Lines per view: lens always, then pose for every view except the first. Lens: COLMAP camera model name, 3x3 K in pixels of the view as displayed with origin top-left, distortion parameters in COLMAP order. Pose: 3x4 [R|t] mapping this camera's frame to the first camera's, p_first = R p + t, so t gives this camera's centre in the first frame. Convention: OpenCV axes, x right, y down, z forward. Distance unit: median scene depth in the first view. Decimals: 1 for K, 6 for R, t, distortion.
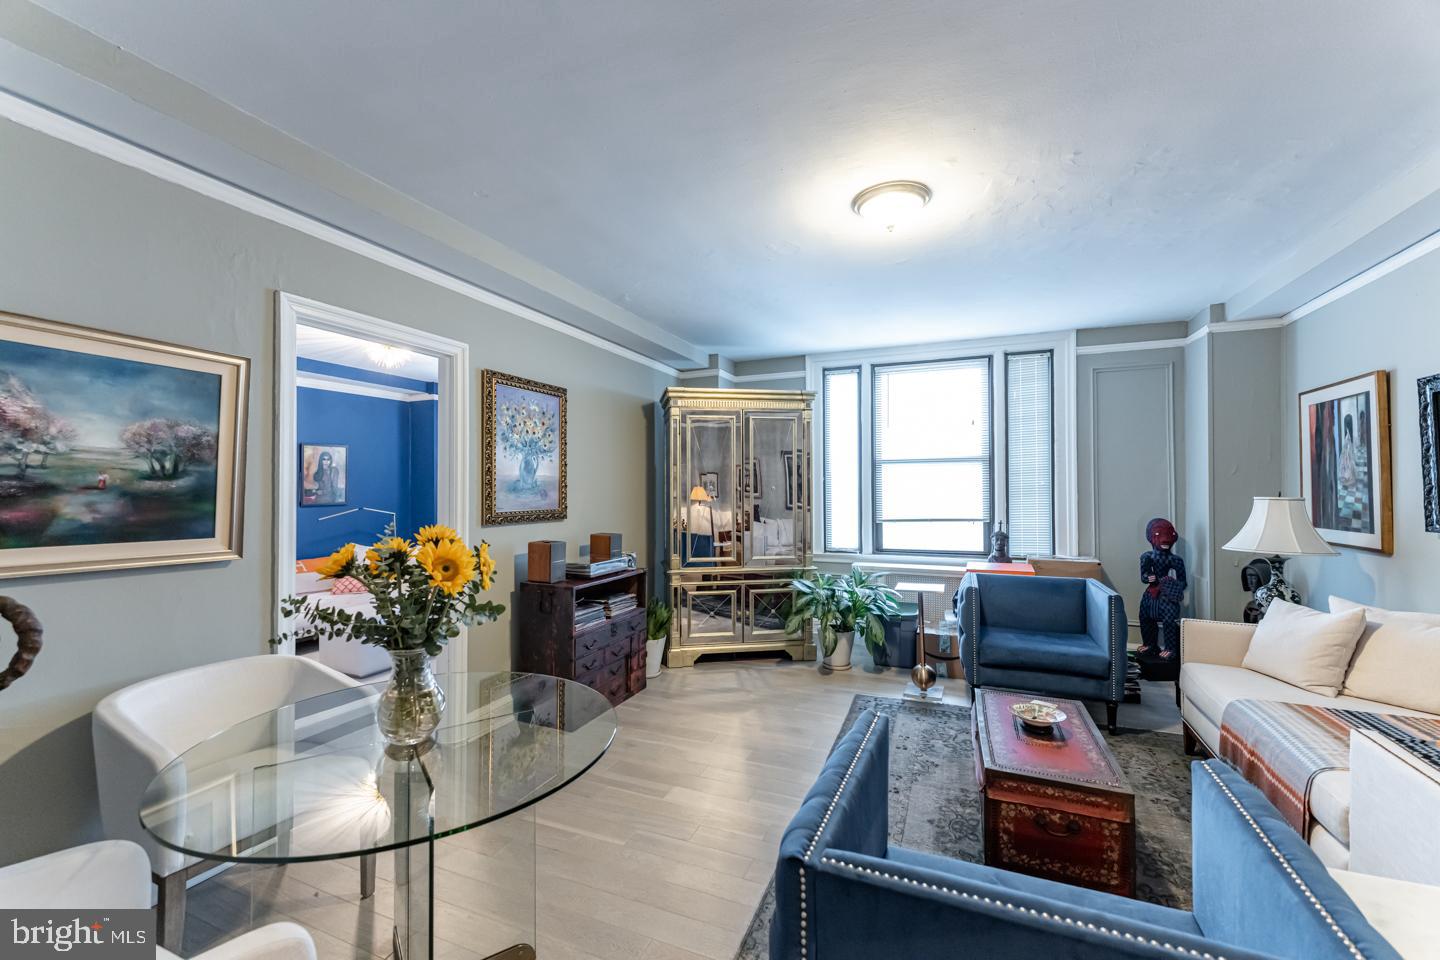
lens RADIAL K [[573.3, 0, 722.0], [0, 573.3, 487.3], [0, 0, 1]] dist [0.001607, -0.000119]
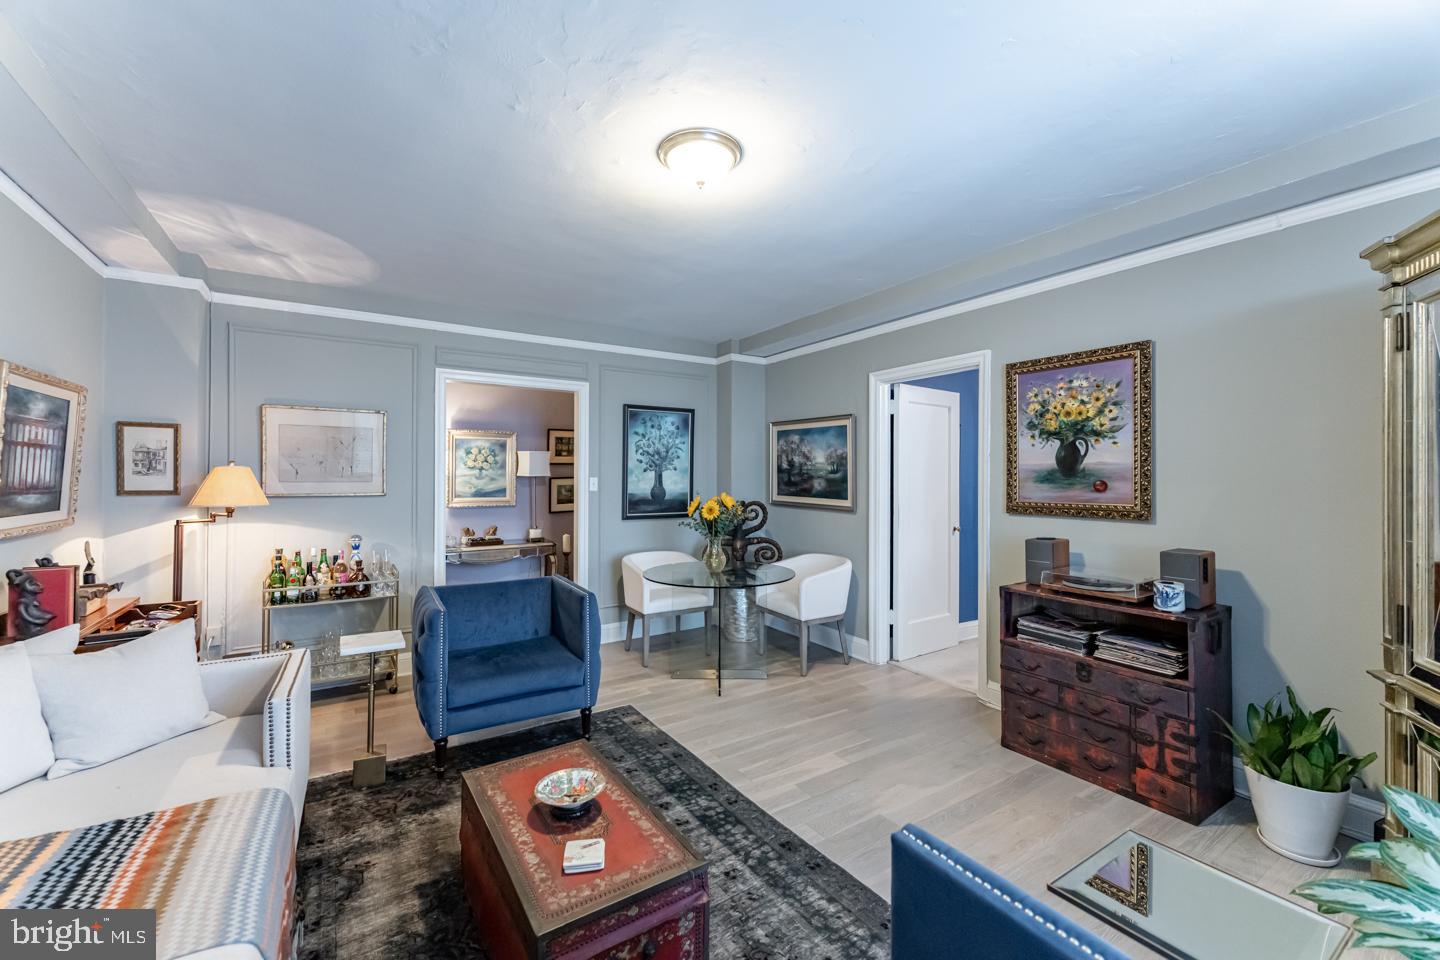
lens RADIAL K [[573.3, 0, 698.7], [0, 573.3, 472.8], [0, 0, 1]] dist [0.001607, -0.000119]
pose [[-0.584107, -0.003210, -0.811670, 0.644140], [0.001956, 0.999984, -0.005362, -0.002314], [0.811674, -0.004719, -0.584091, 0.960066]]
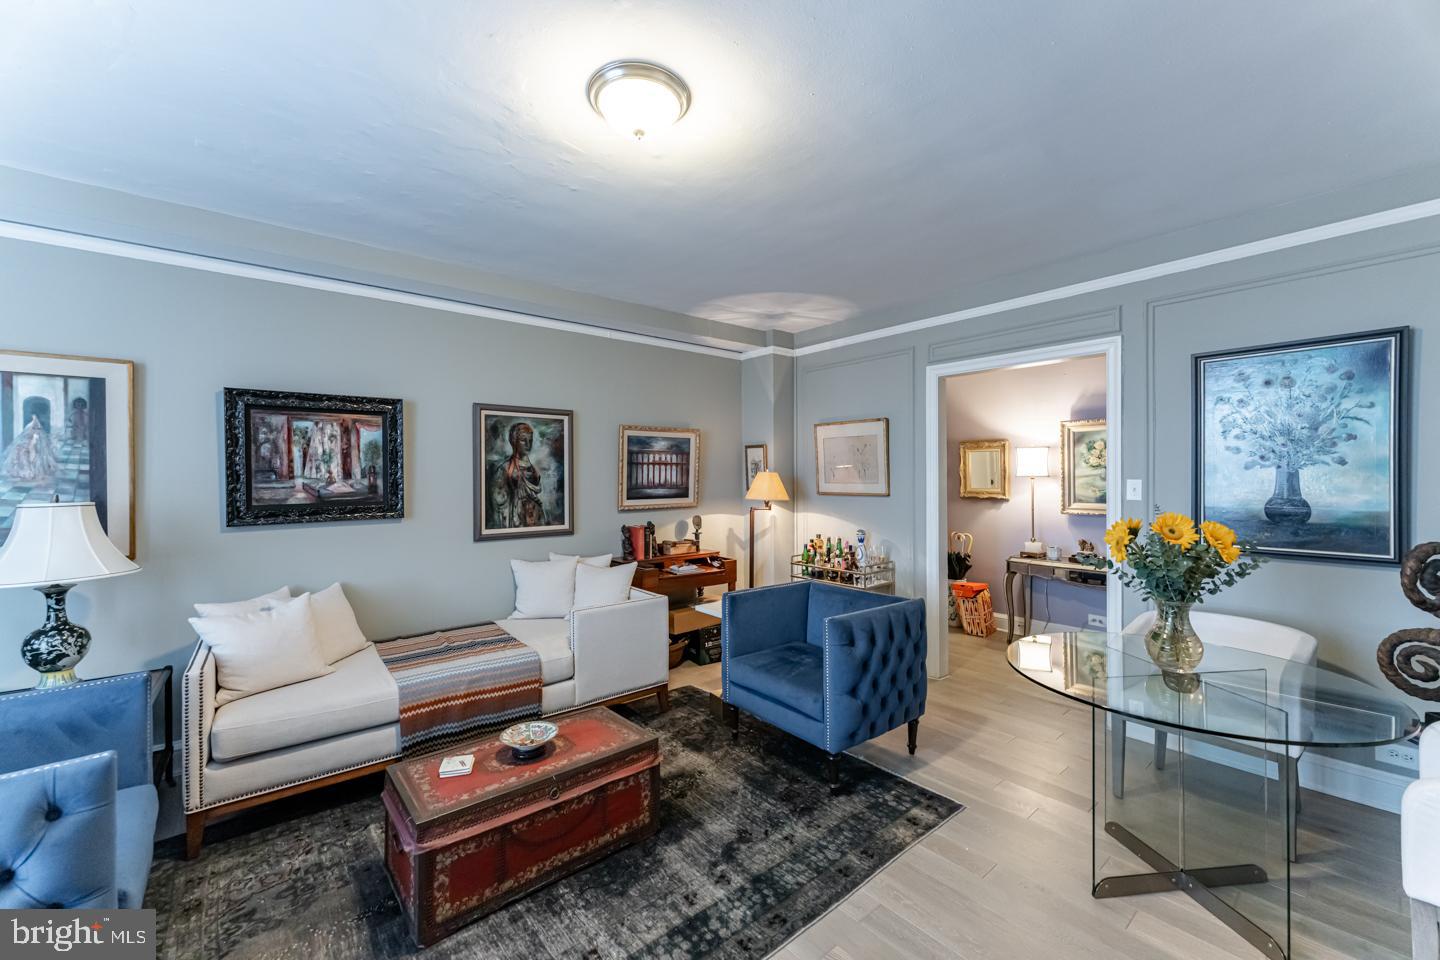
lens RADIAL K [[573.3, 0, 735.0], [0, 573.3, 474.2], [0, 0, 1]] dist [0.001607, -0.000119]
pose [[-0.892519, 0.009590, 0.450908, -0.093247], [0.007250, 0.999950, -0.006917, -0.005047], [-0.450952, -0.002904, -0.892544, 1.021538]]
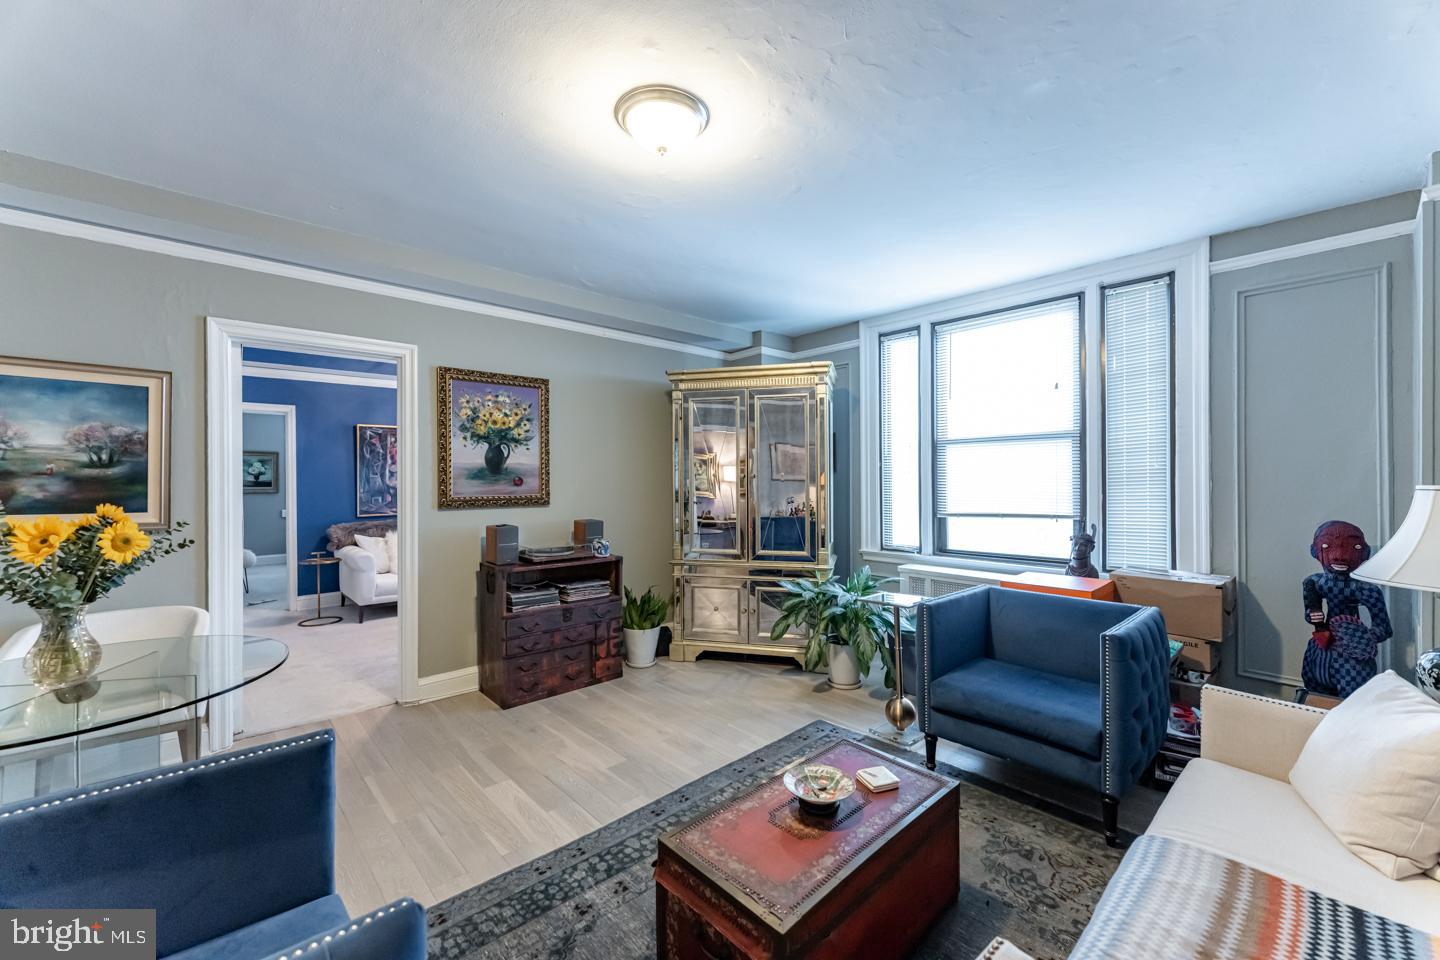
lens RADIAL K [[573.3, 0, 733.5], [0, 573.3, 483.9], [0, 0, 1]] dist [0.001607, -0.000119]
pose [[0.912921, 0.002855, -0.408125, 0.457581], [0.002184, 0.999927, 0.011881, 0.005721], [0.408130, -0.011738, 0.912849, 0.187045]]
